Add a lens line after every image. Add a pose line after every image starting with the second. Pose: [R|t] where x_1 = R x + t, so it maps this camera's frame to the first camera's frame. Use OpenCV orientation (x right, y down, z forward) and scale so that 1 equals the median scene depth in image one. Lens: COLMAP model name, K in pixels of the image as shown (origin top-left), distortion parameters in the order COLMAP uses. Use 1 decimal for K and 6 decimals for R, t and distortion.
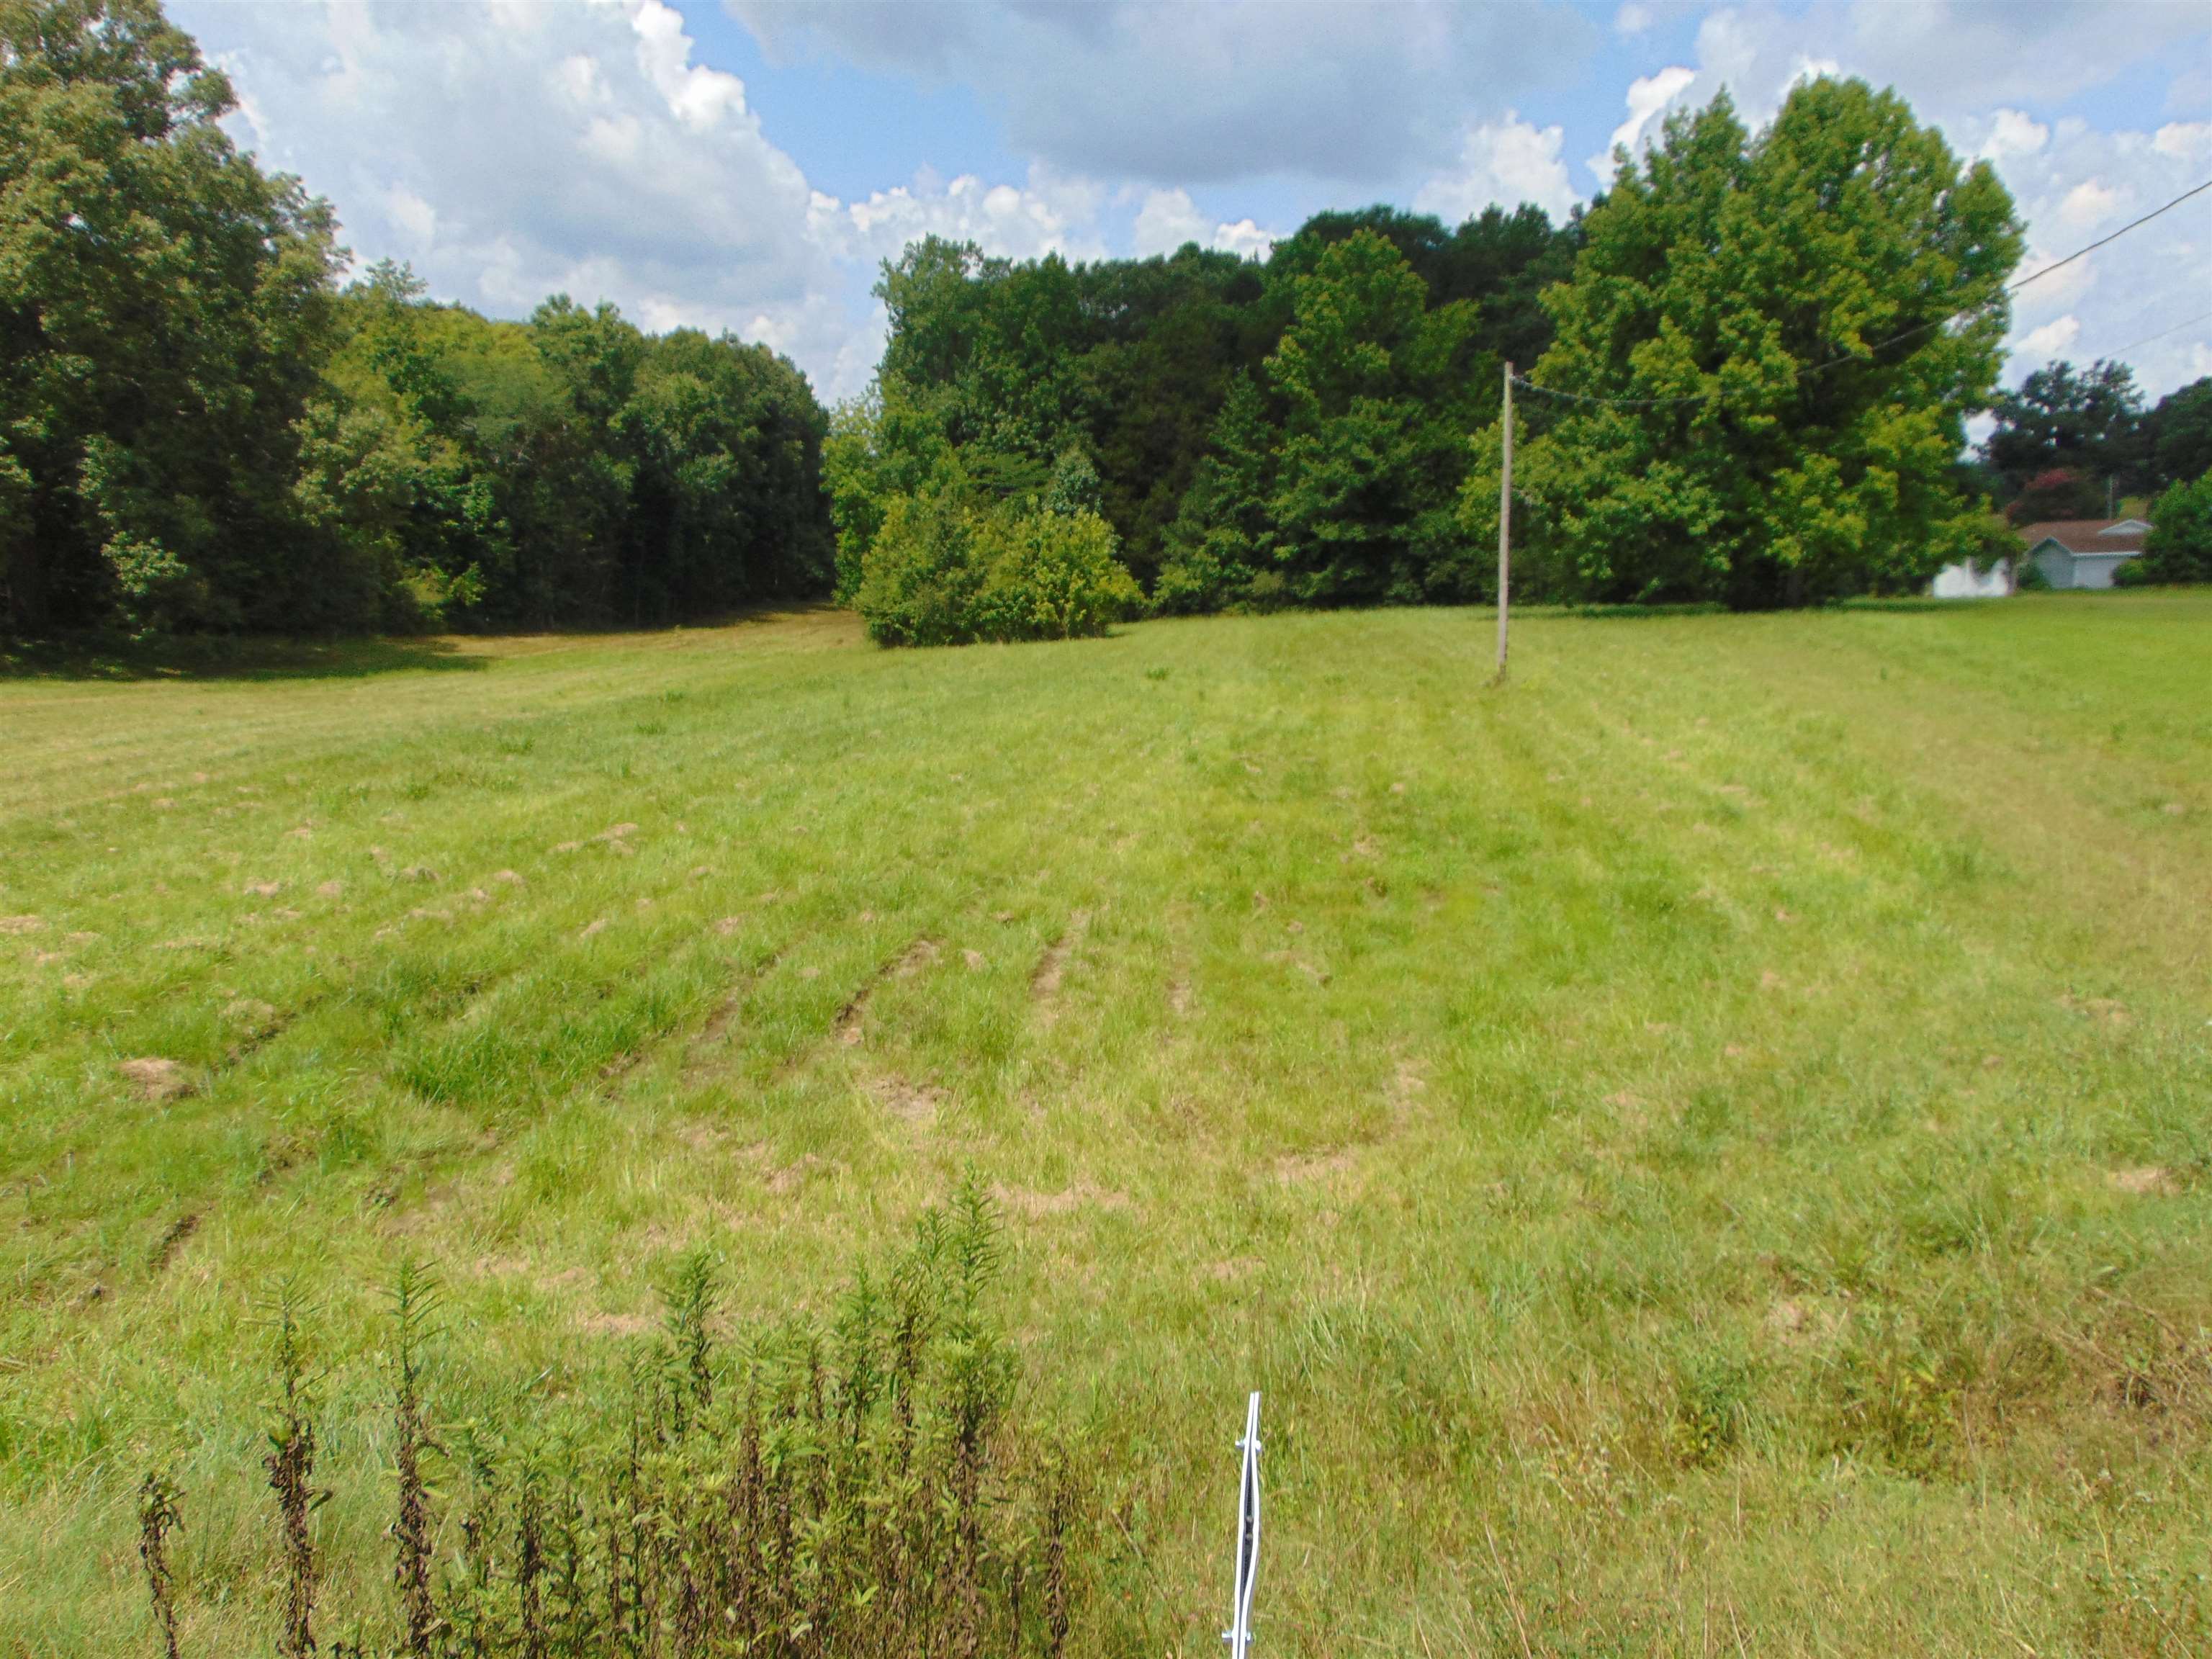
lens RADIAL K [[1678.5, 0, 1101.0], [0, 1678.5, 826.4], [0, 0, 1]] dist [-0.028445, 0.083557]
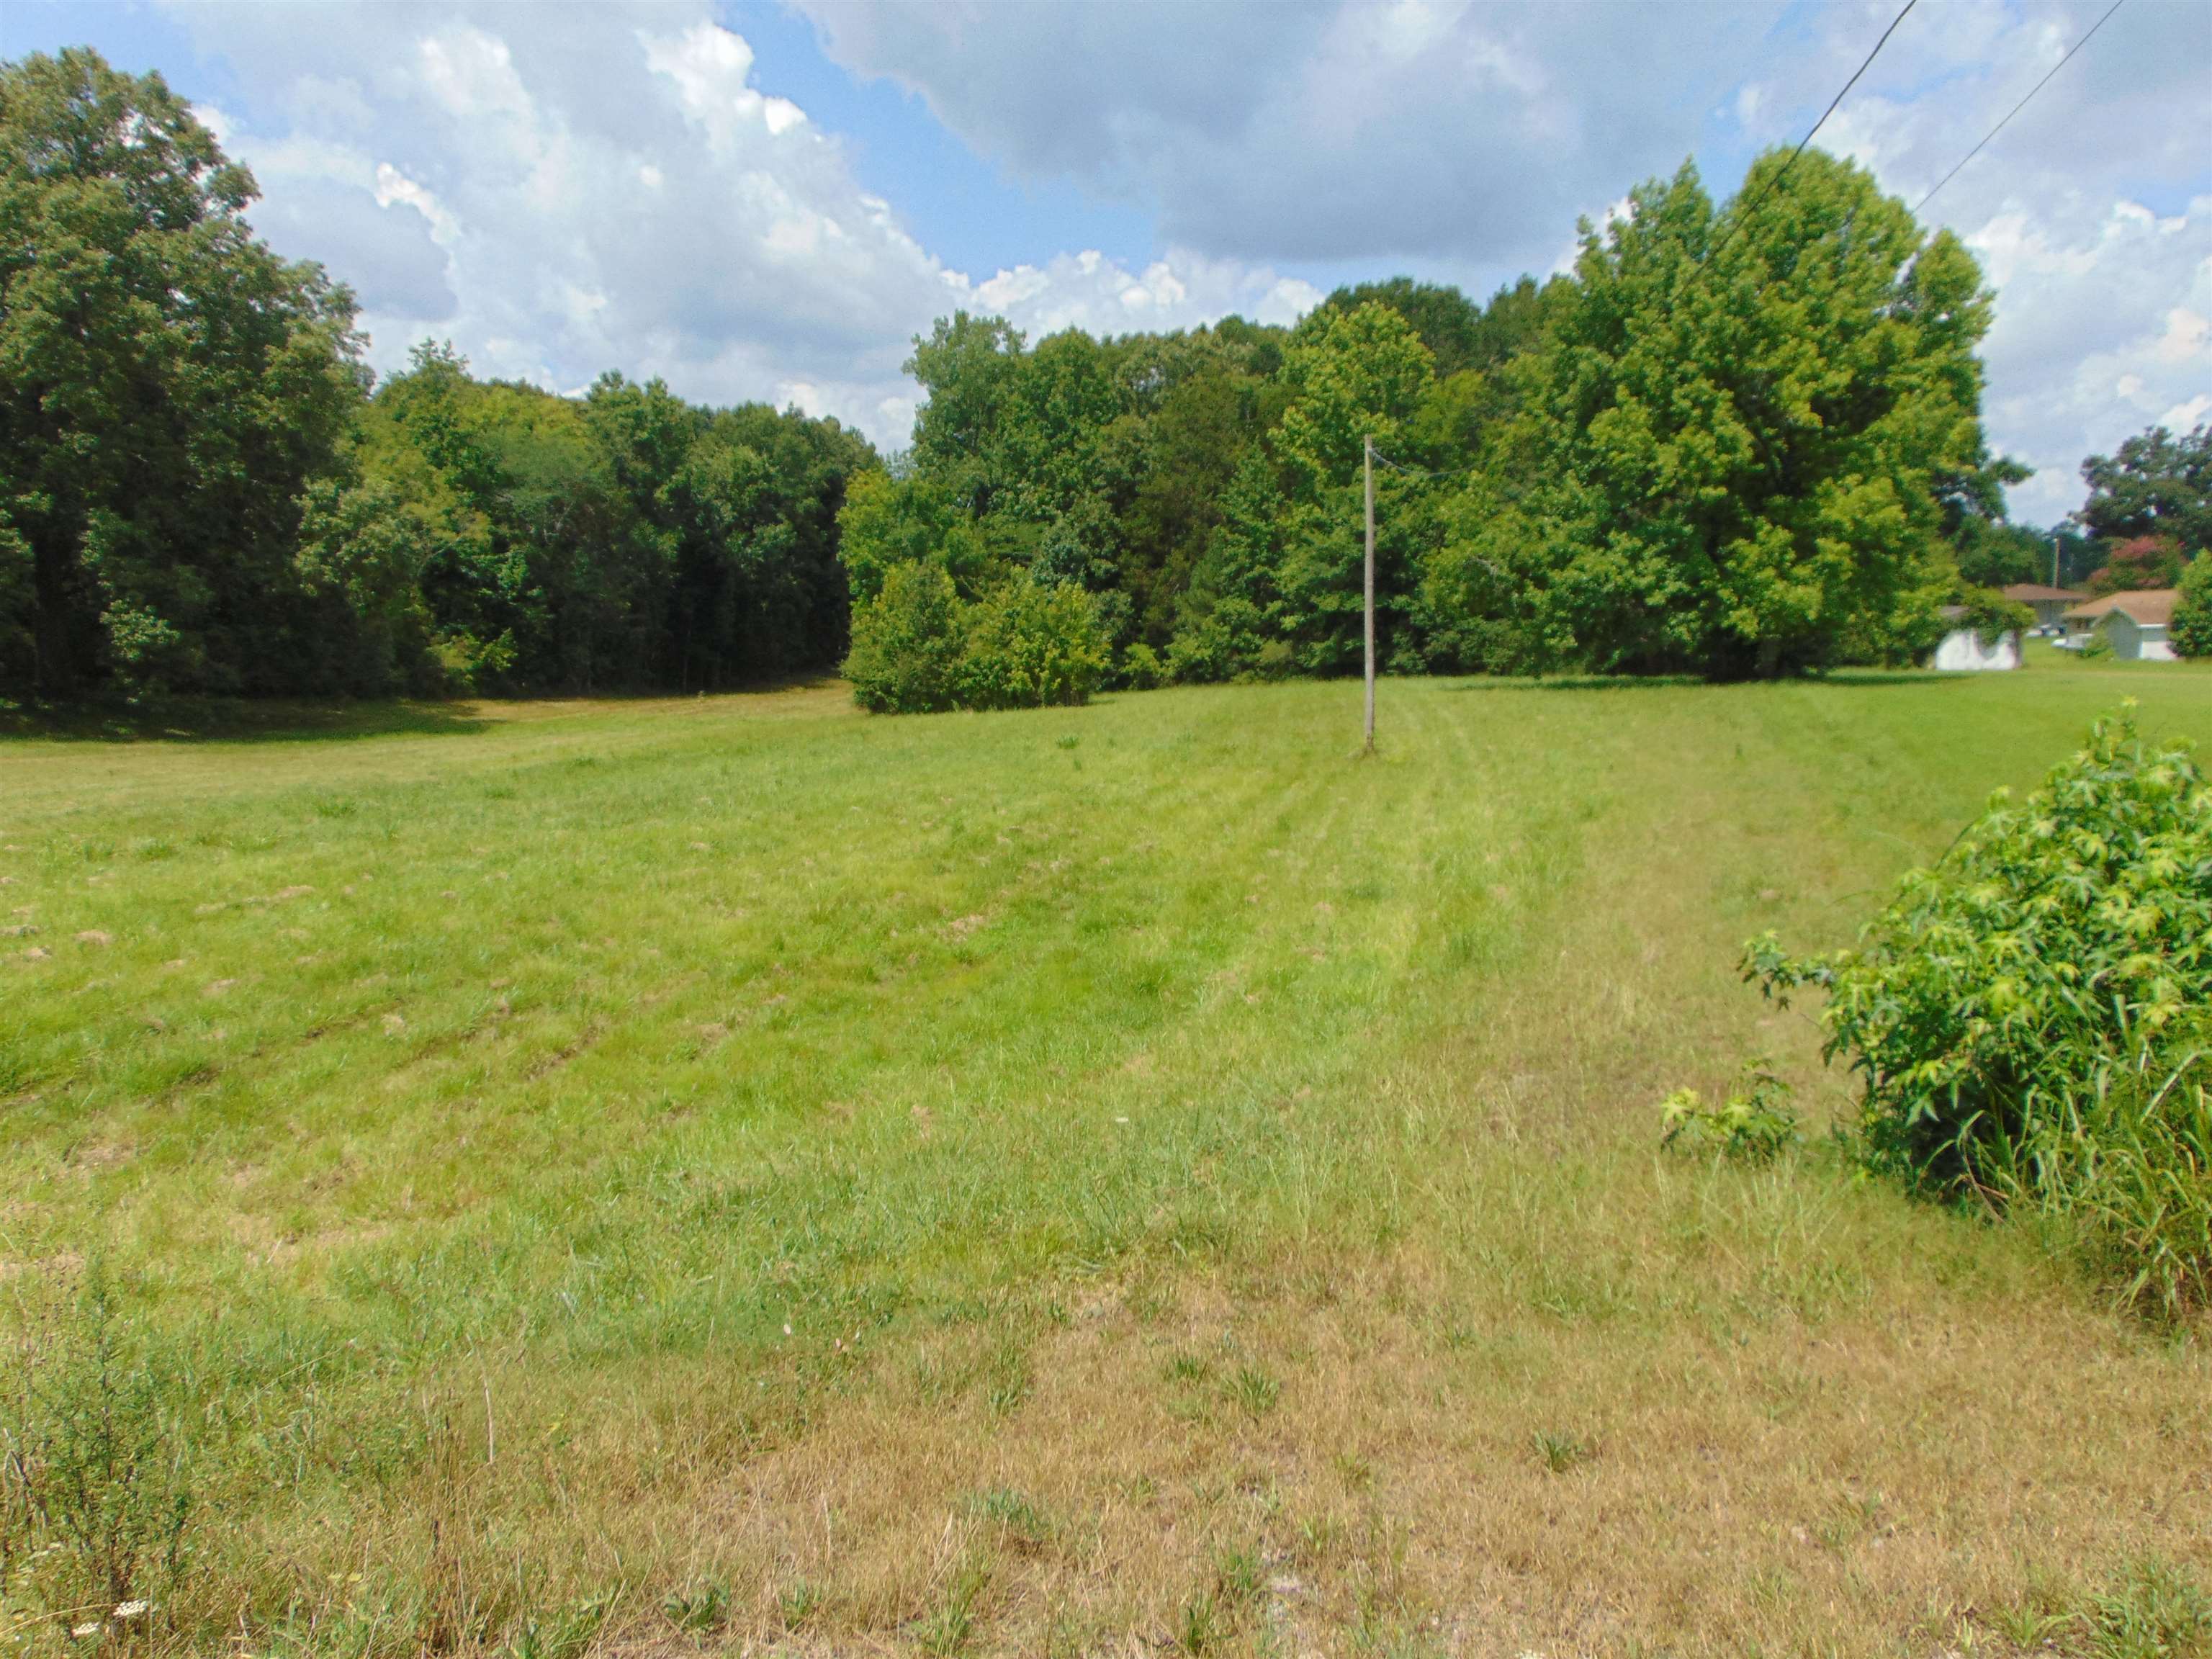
lens RADIAL K [[1677.5, 0, 1106.0], [0, 1677.5, 829.5], [0, 0, 1]] dist [-0.037060, 0.104328]
pose [[0.997712, 0.010983, -0.066709, 0.102012], [-0.013472, 0.999225, -0.036977, -0.002253], [0.066251, 0.037791, 0.997087, 0.003974]]
